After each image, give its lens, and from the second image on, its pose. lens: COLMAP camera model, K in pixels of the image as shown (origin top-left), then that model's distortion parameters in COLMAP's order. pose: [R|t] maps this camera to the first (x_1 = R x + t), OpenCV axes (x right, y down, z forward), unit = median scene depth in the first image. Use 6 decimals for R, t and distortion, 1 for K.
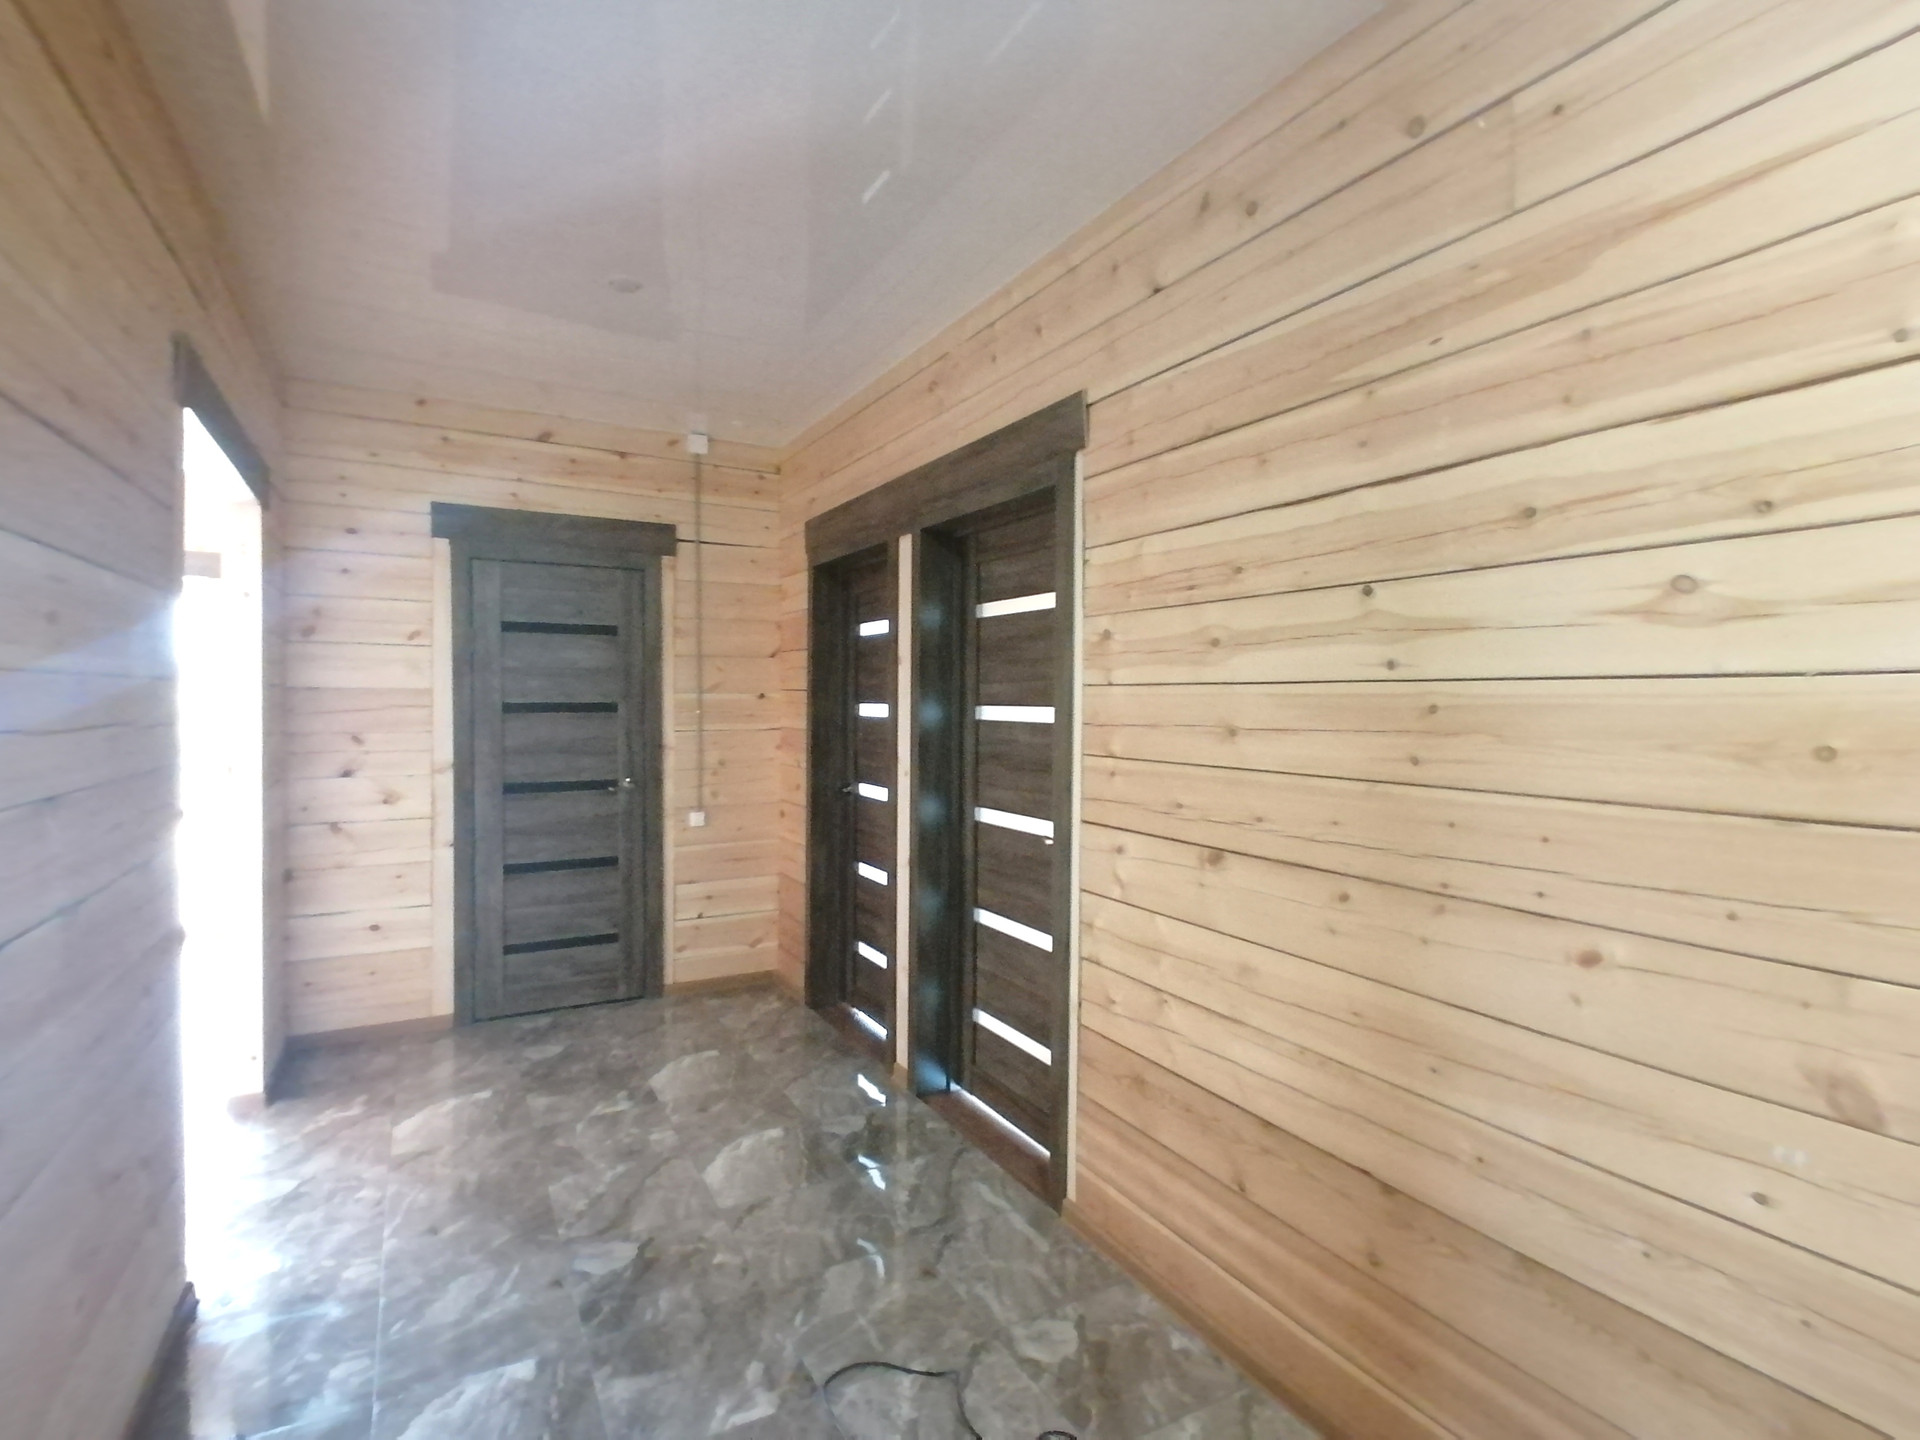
lens RADIAL K [[950.5, 0, 971.7], [0, 950.5, 717.3], [0, 0, 1]] dist [0.025163, -0.008587]
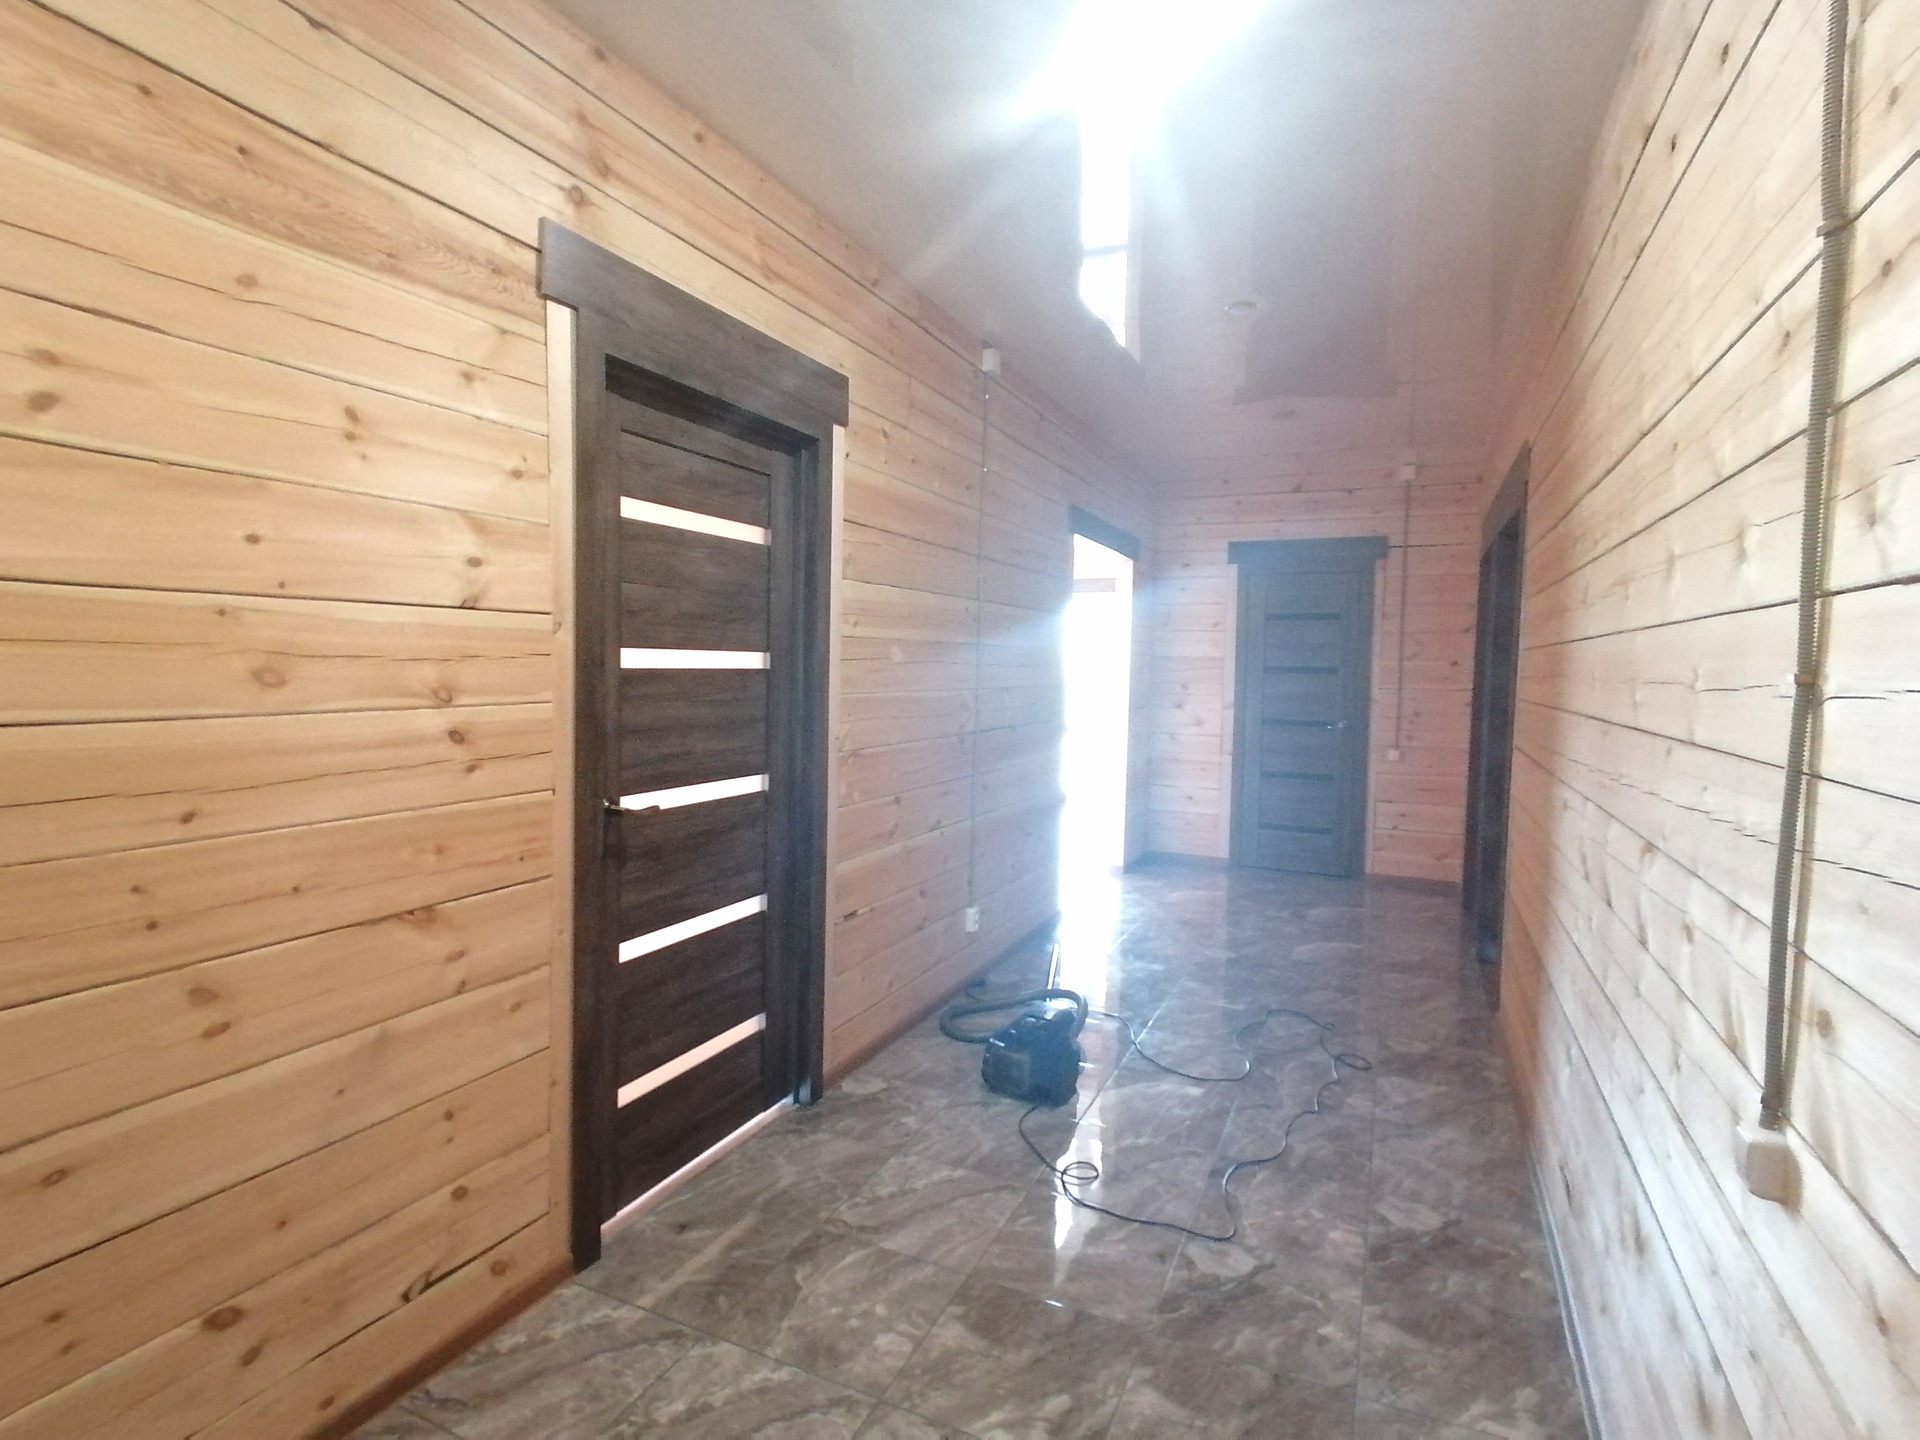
lens RADIAL K [[950.5, 0, 962.6], [0, 950.5, 717.1], [0, 0, 1]] dist [0.025163, -0.008587]
pose [[0.584721, 0.049237, -0.809739, 0.445447], [-0.031111, 0.998783, 0.038266, 0.021474], [0.810638, 0.002817, 0.585541, -0.278882]]
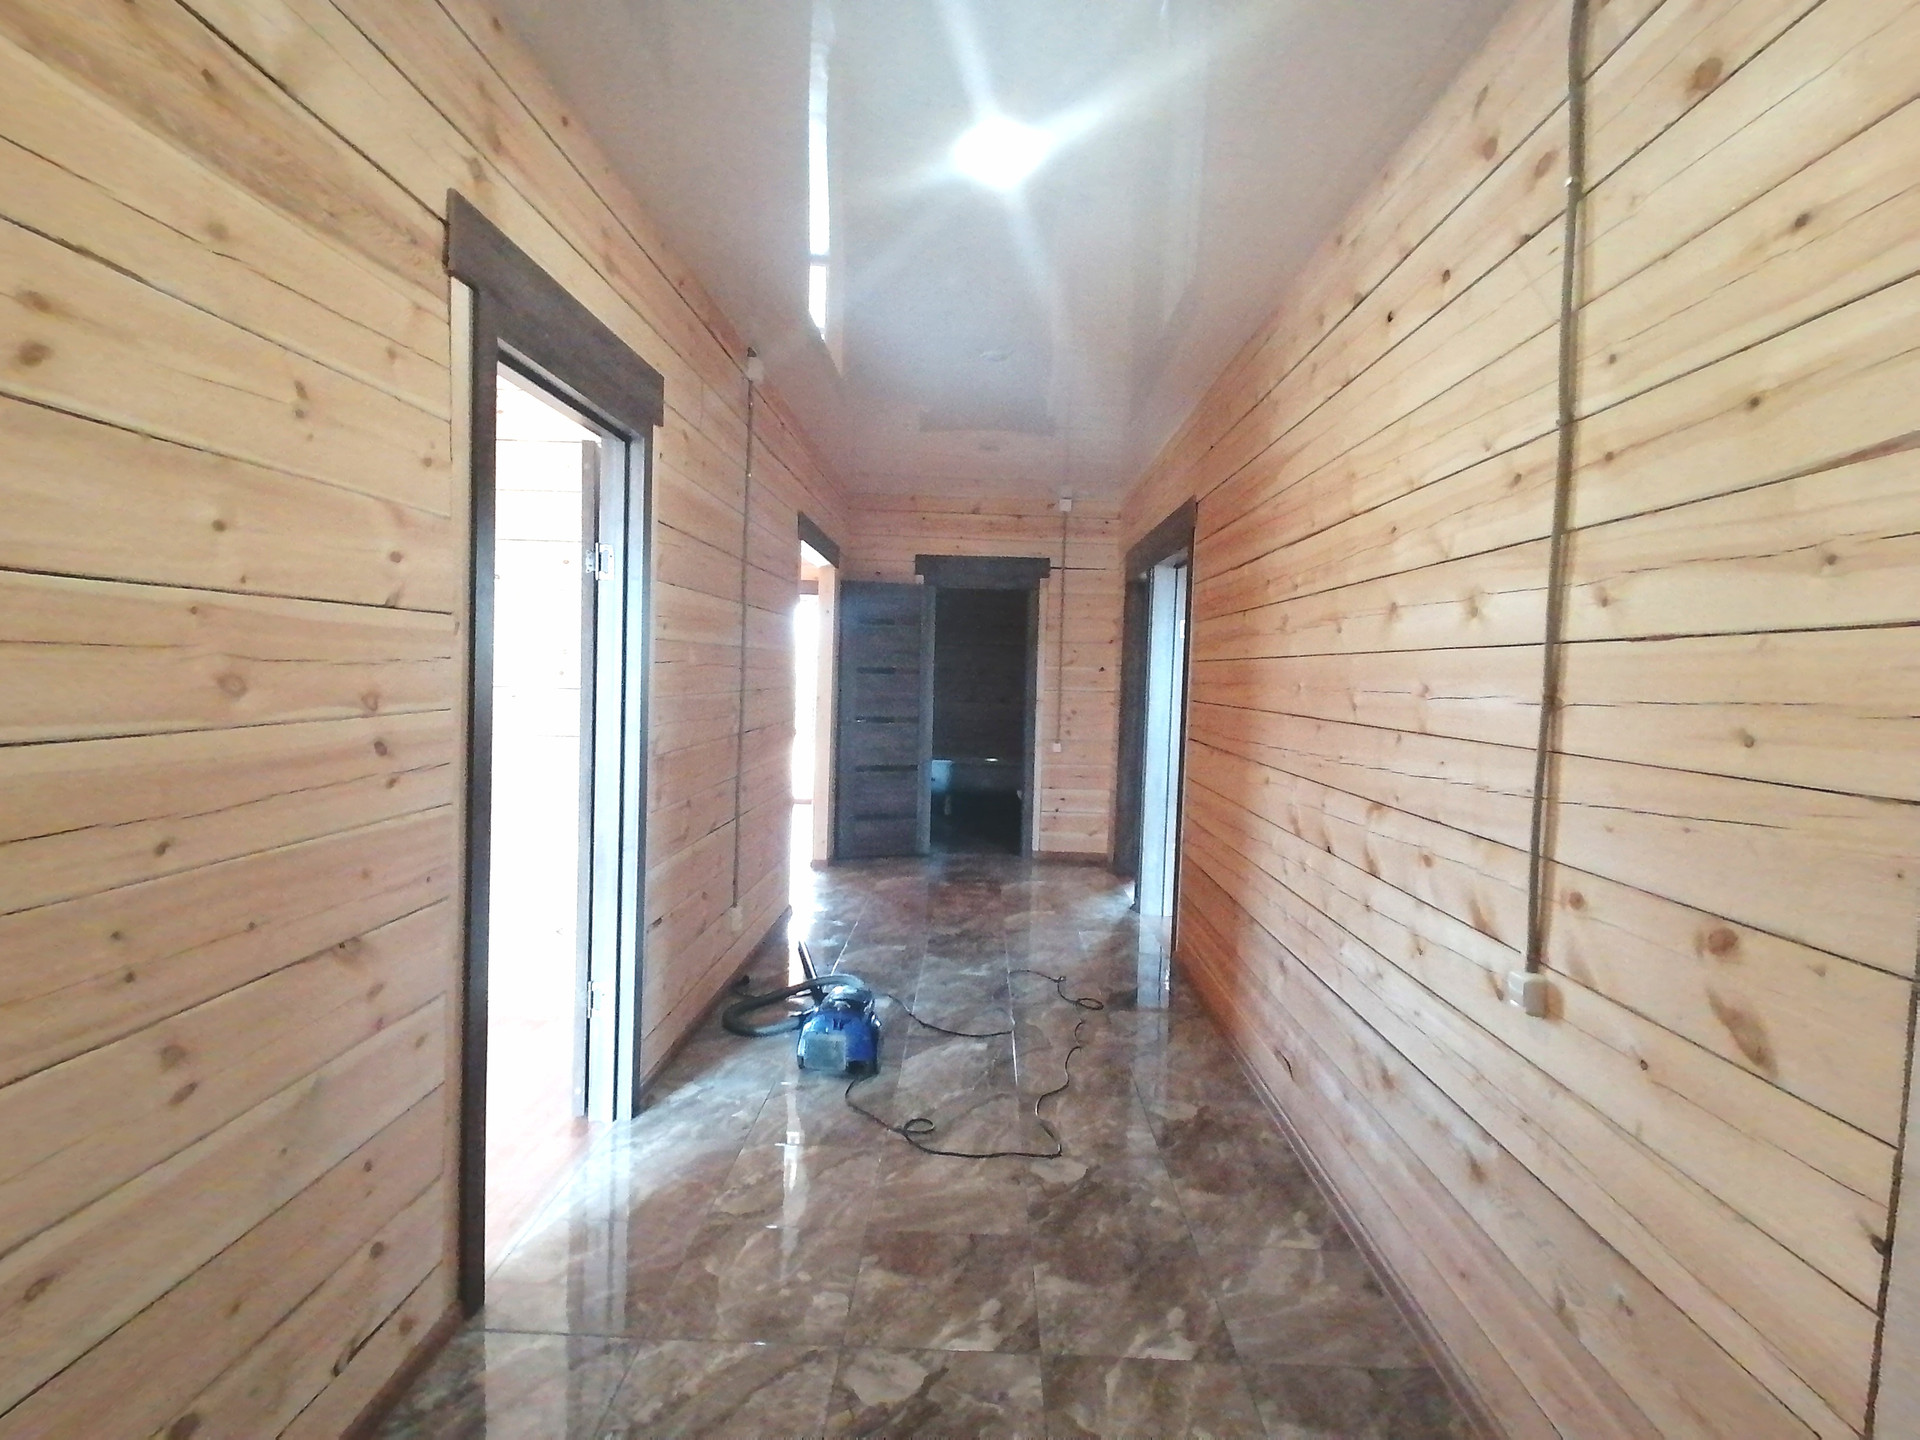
lens RADIAL K [[950.5, 0, 961.9], [0, 950.5, 718.2], [0, 0, 1]] dist [0.025163, -0.008587]
pose [[0.858865, 0.044419, -0.510273, 0.373834], [-0.035342, 0.998997, 0.027476, 0.022298], [0.510982, -0.005564, 0.859574, -0.415828]]
